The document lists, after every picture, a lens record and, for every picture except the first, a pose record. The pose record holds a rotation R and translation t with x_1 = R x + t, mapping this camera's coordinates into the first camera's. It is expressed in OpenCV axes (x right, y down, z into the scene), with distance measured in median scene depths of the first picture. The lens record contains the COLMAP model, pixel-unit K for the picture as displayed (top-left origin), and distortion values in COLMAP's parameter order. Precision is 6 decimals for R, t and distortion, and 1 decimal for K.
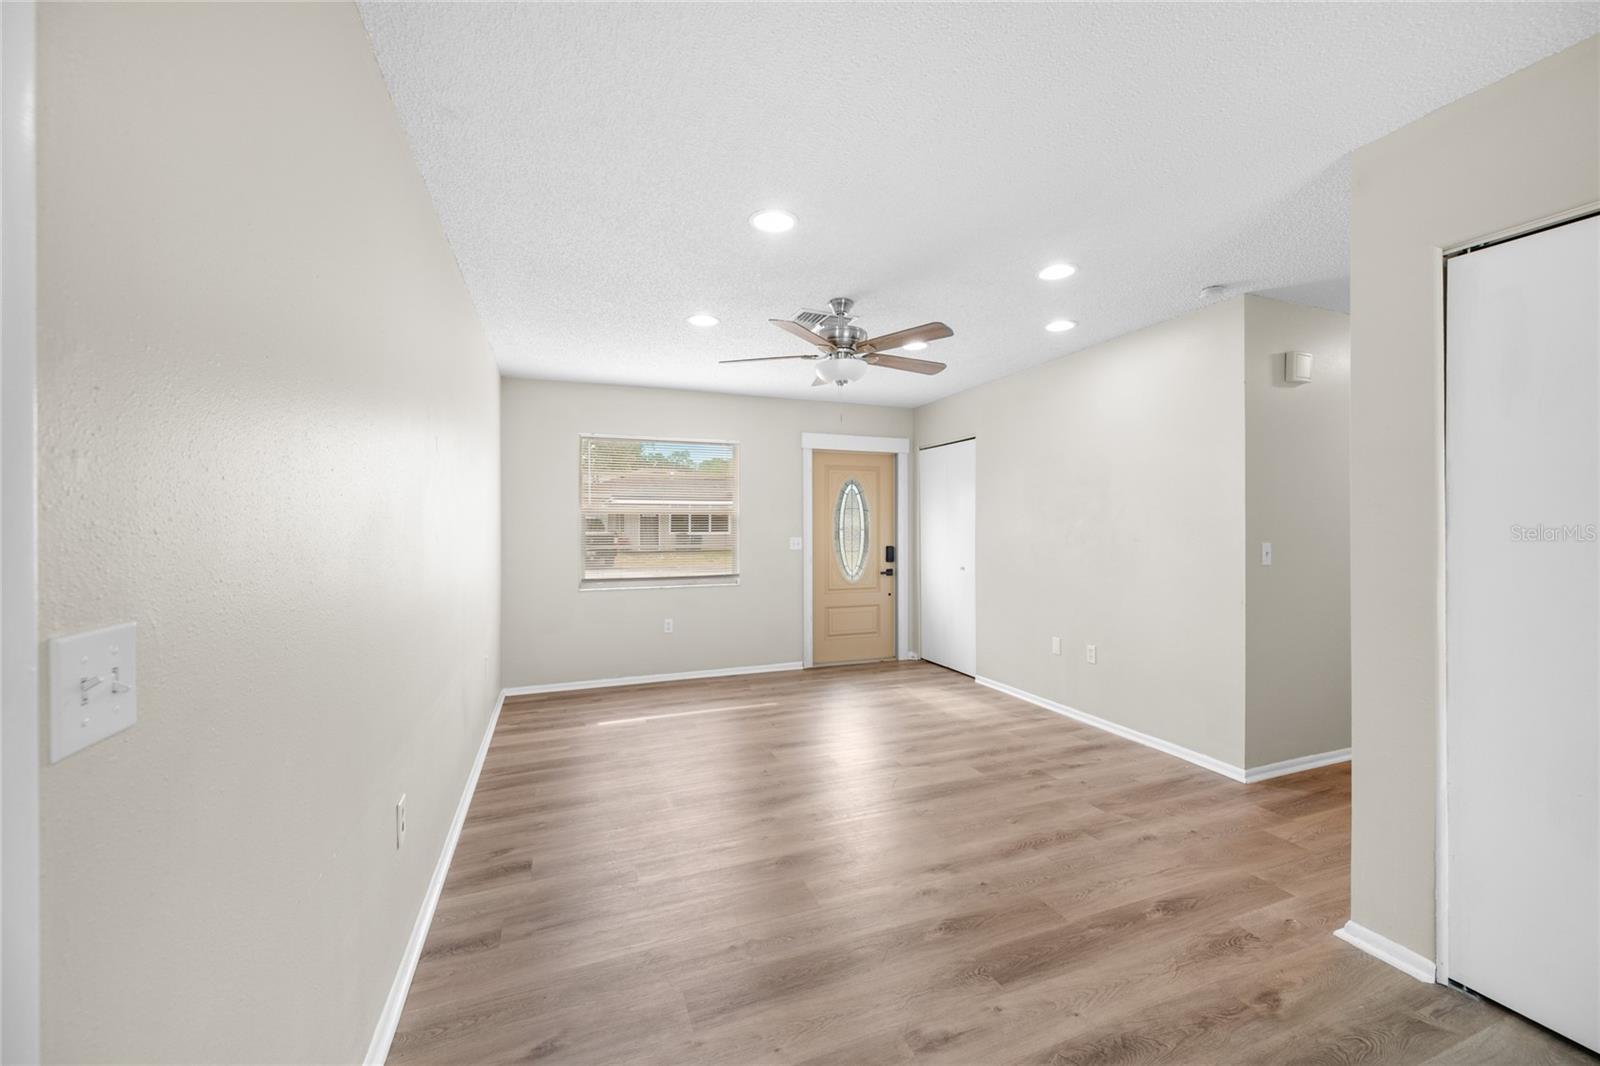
lens RADIAL K [[625.9, 0, 813.0], [0, 625.9, 529.0], [0, 0, 1]] dist [0.000889, -0.000146]
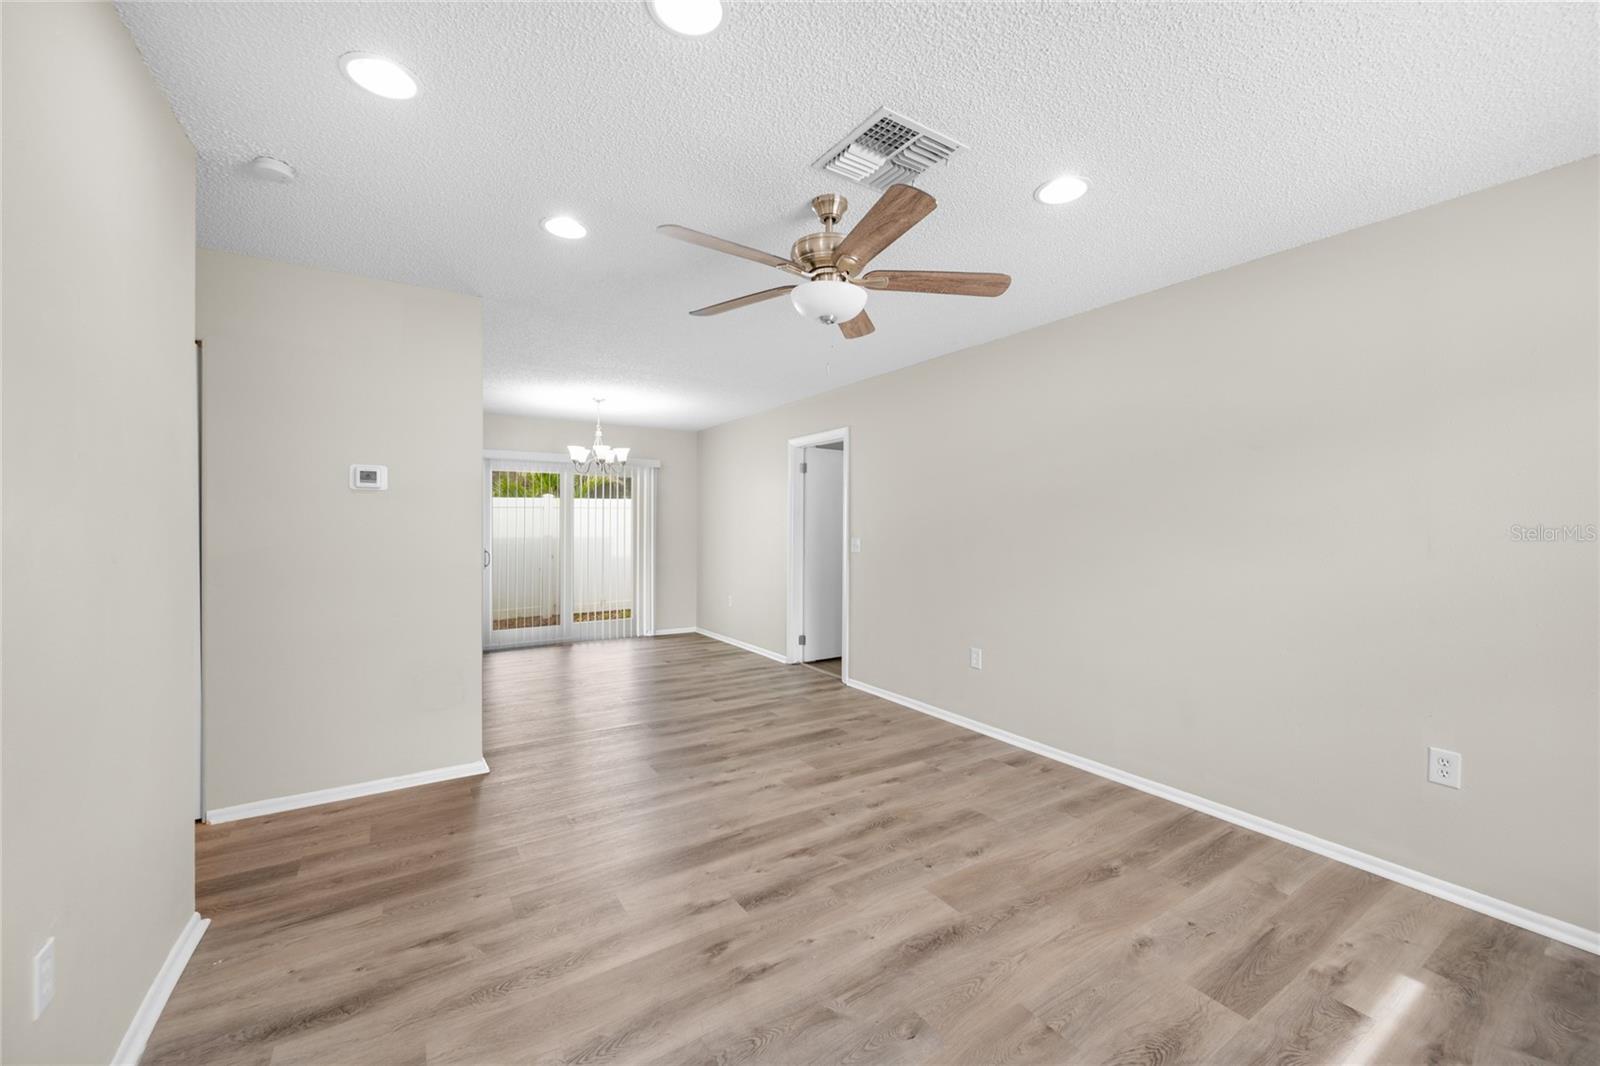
lens RADIAL K [[625.9, 0, 813.0], [0, 625.9, 529.0], [0, 0, 1]] dist [0.000889, -0.000146]
pose [[-0.978512, -0.002354, -0.206176, 0.154105], [-0.003921, 0.999966, 0.007195, -0.004043], [0.206152, 0.007849, -0.978489, 1.259119]]
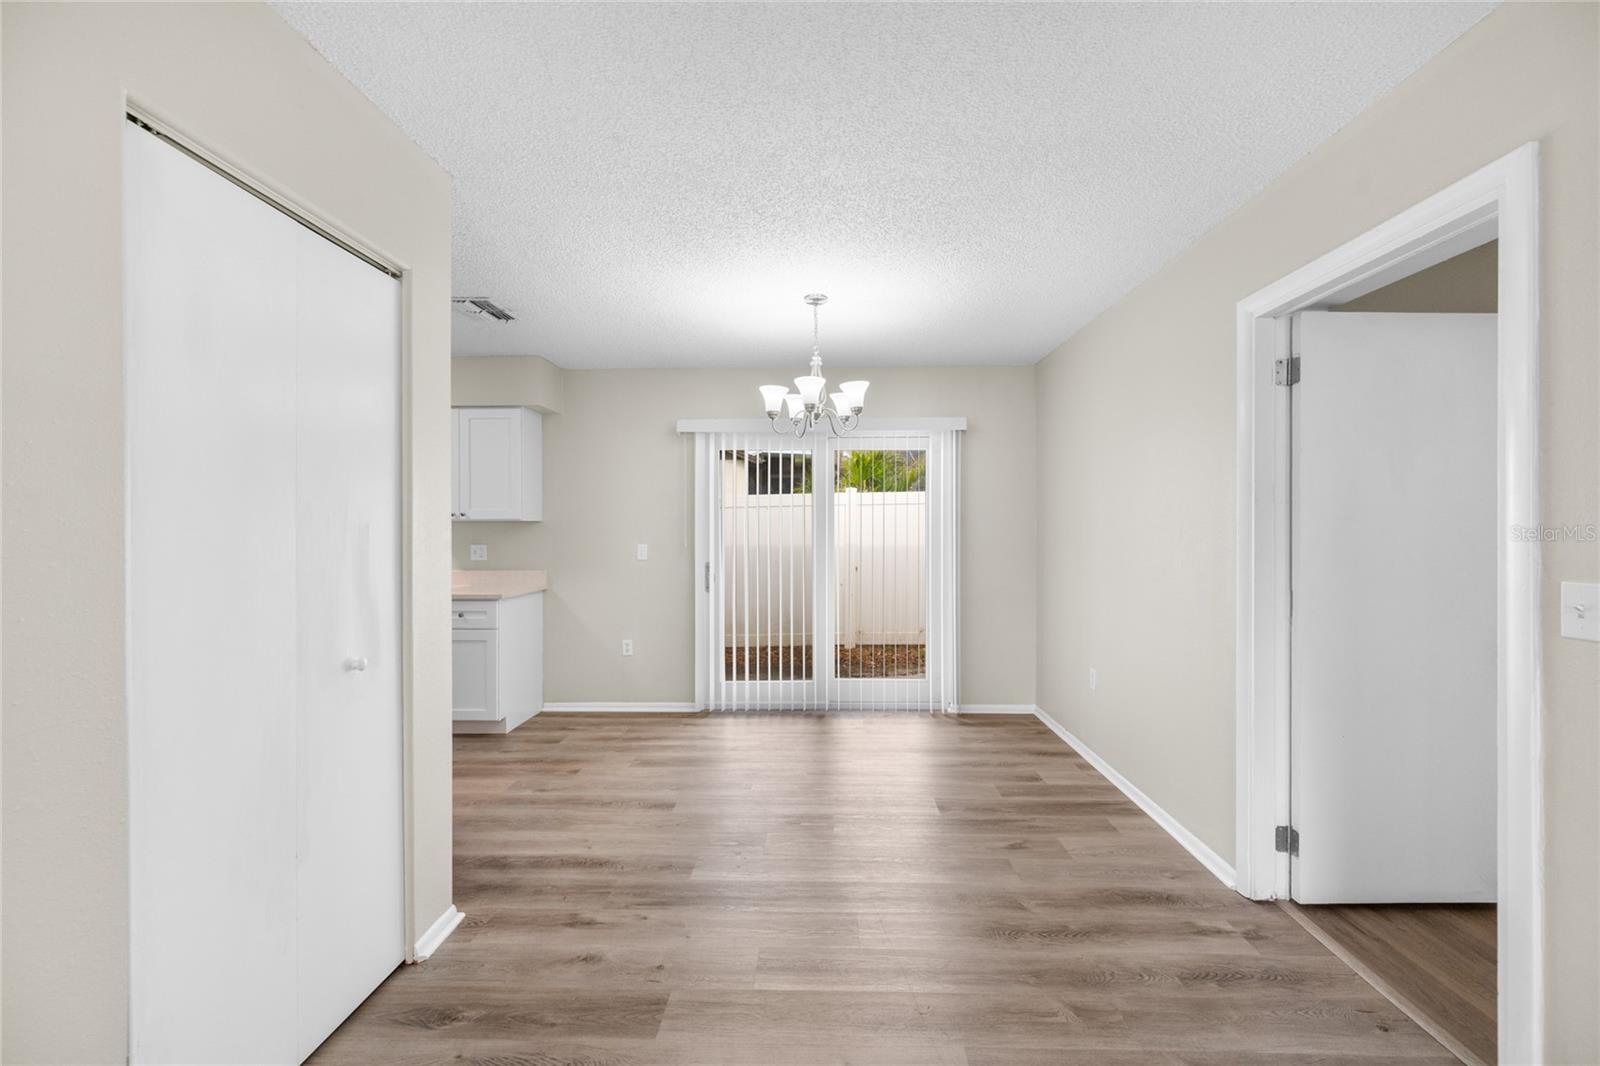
lens RADIAL K [[626.6, 0, 813.7], [0, 626.6, 526.6], [0, 0, 1]] dist [-0.001469, -0.000438]
pose [[-0.923076, 0.003886, 0.384598, 0.050632], [0.005617, 0.999979, 0.003375, -0.006766], [-0.384576, 0.005276, -0.923078, 0.524452]]
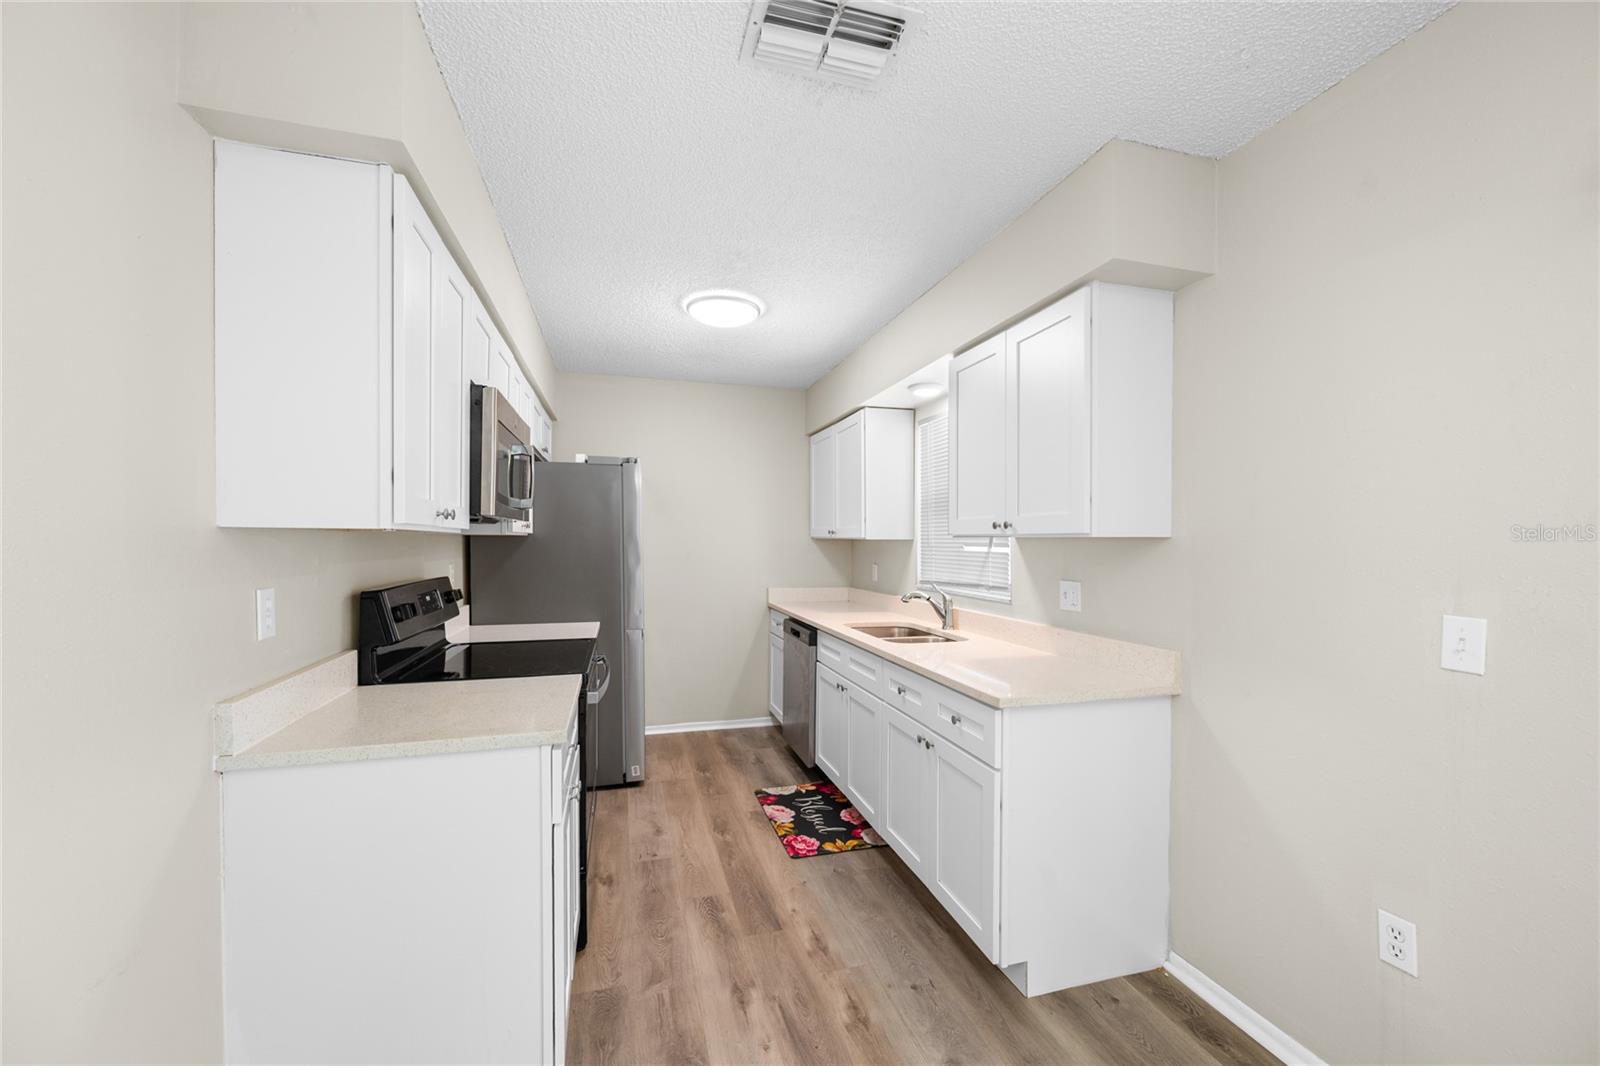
lens RADIAL K [[642.6, 0, 802.9], [0, 642.6, 548.6], [0, 0, 1]] dist [0.000494, -0.000006]
pose [[0.094192, -0.008862, 0.995515, 0.378186], [-0.000867, 0.999959, 0.008984, -0.010135], [-0.995554, -0.001709, 0.094180, -0.039159]]
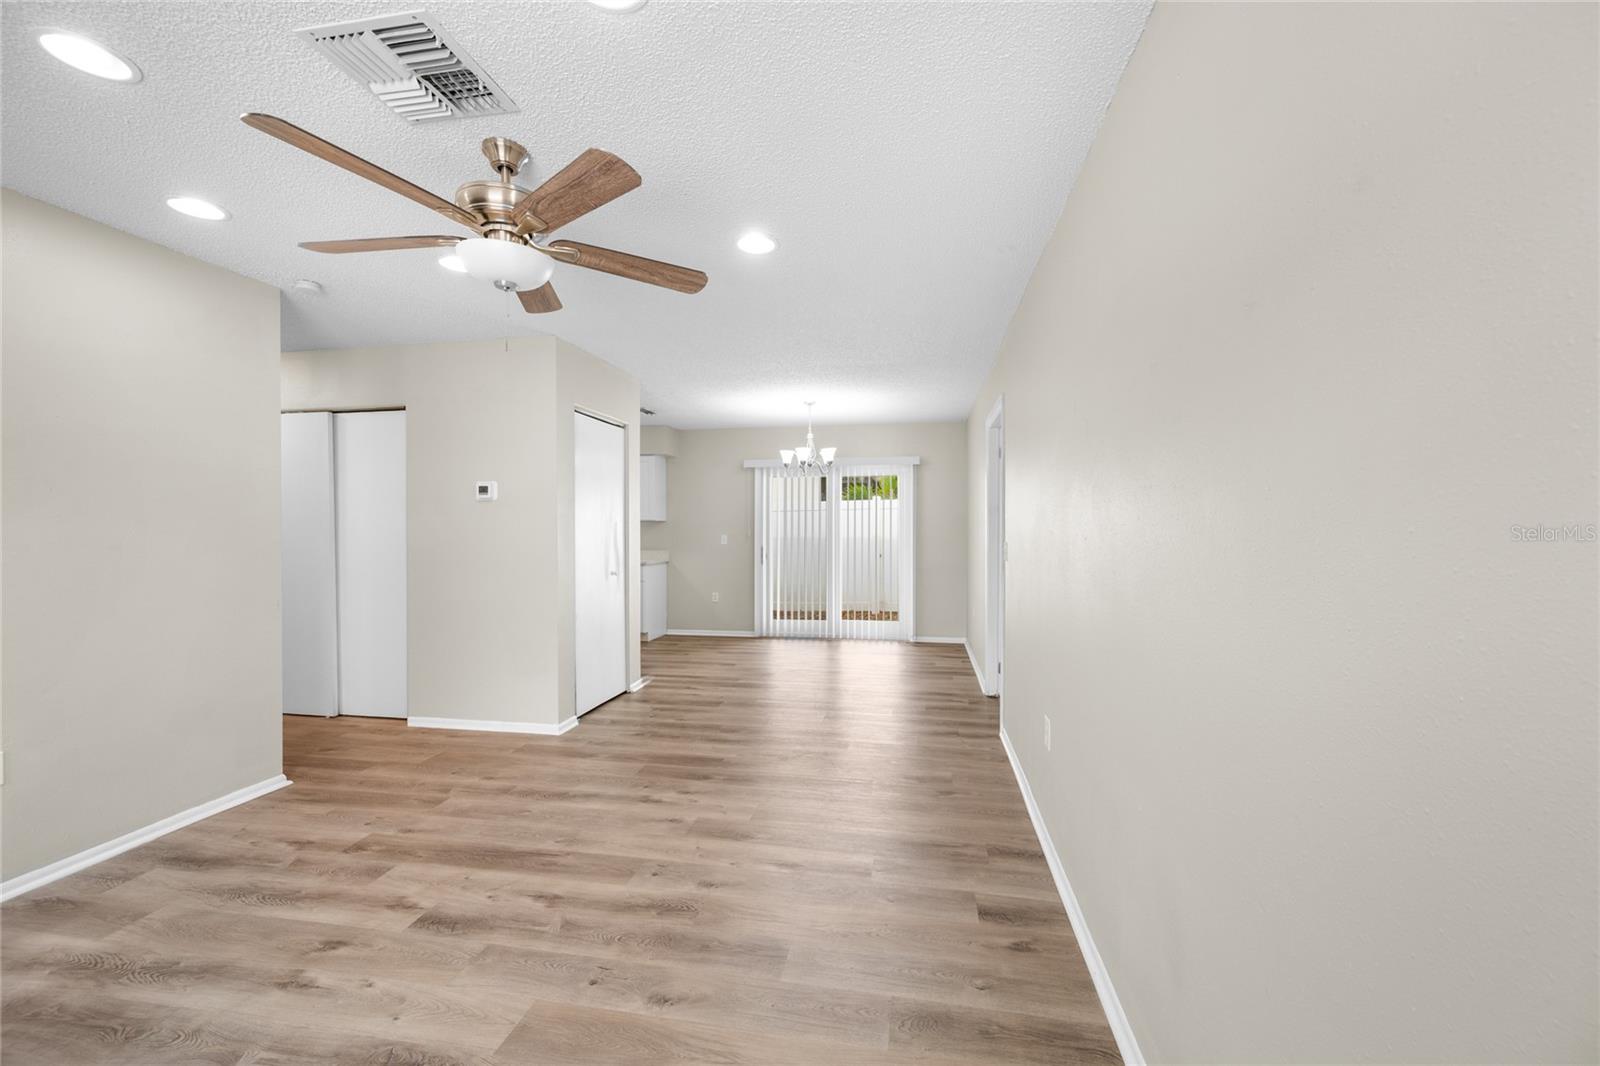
lens RADIAL K [[626.6, 0, 813.7], [0, 626.6, 526.6], [0, 0, 1]] dist [-0.001469, -0.000438]
pose [[-0.857291, 0.001758, 0.514829, -0.385094], [0.003110, 0.999994, 0.001763, -0.001608], [-0.514823, 0.003112, -0.857291, 1.022434]]
